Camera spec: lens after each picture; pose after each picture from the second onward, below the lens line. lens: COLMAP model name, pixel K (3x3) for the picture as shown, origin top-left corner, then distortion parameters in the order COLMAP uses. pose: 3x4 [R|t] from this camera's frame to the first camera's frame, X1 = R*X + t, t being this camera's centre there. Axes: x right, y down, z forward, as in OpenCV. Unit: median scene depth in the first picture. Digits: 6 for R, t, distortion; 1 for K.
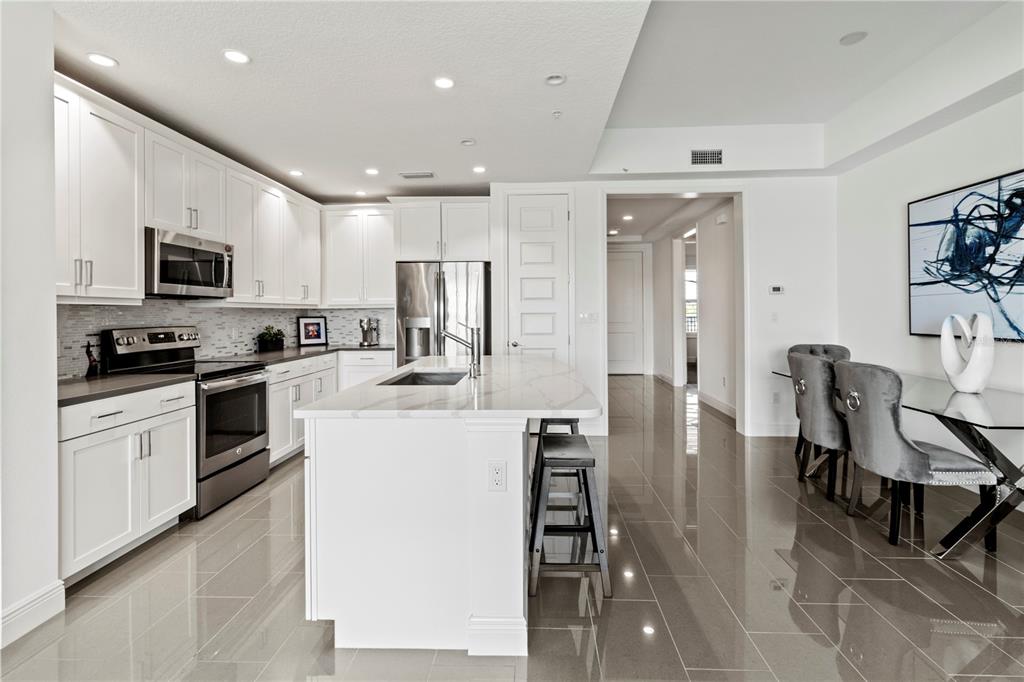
lens RADIAL K [[480.2, 0, 518.6], [0, 480.2, 315.1], [0, 0, 1]] dist [0.002644, 0.000730]
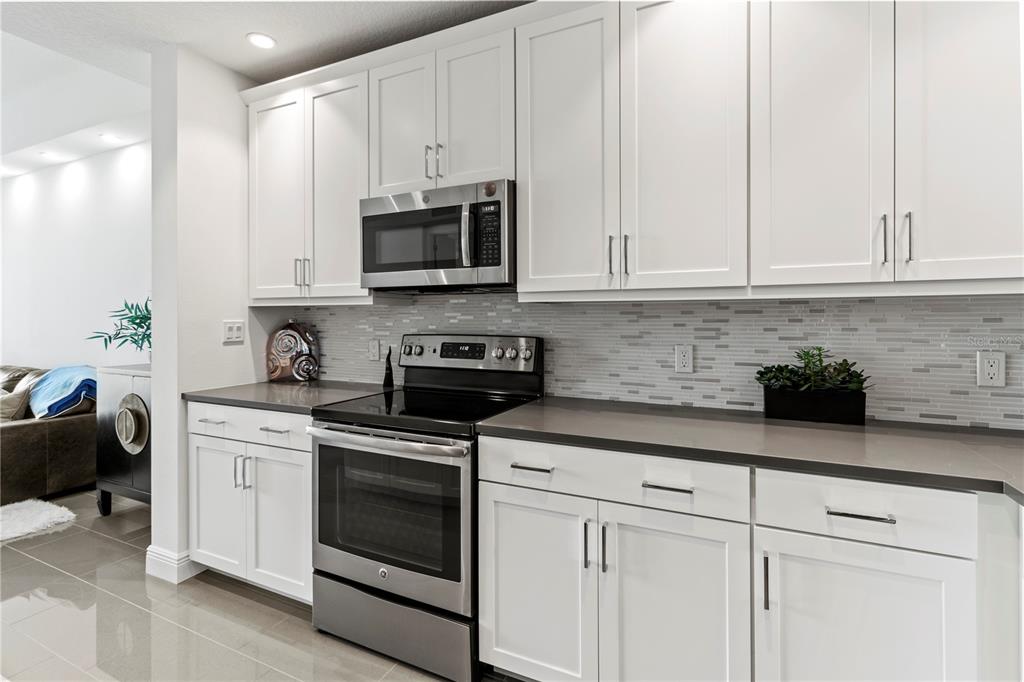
lens RADIAL K [[480.2, 0, 518.6], [0, 480.2, 315.1], [0, 0, 1]] dist [0.002644, 0.000730]
pose [[-0.390362, 0.005013, -0.920648, -0.102020], [0.000411, 0.999986, 0.005271, -0.004321], [0.920661, 0.001679, -0.390359, 0.912065]]
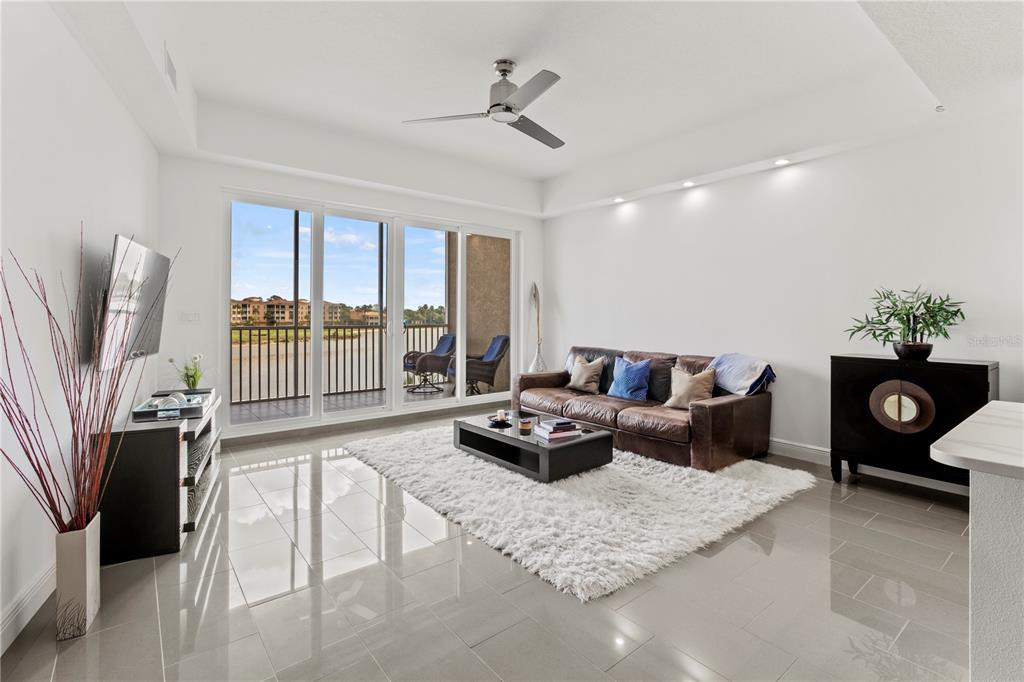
lens RADIAL K [[480.2, 0, 518.6], [0, 480.2, 315.1], [0, 0, 1]] dist [0.002644, 0.000730]
pose [[-0.748424, 0.005940, -0.663194, 0.381054], [-0.001396, 0.999944, 0.010531, -0.002347], [0.663219, 0.008807, -0.748373, 0.397504]]
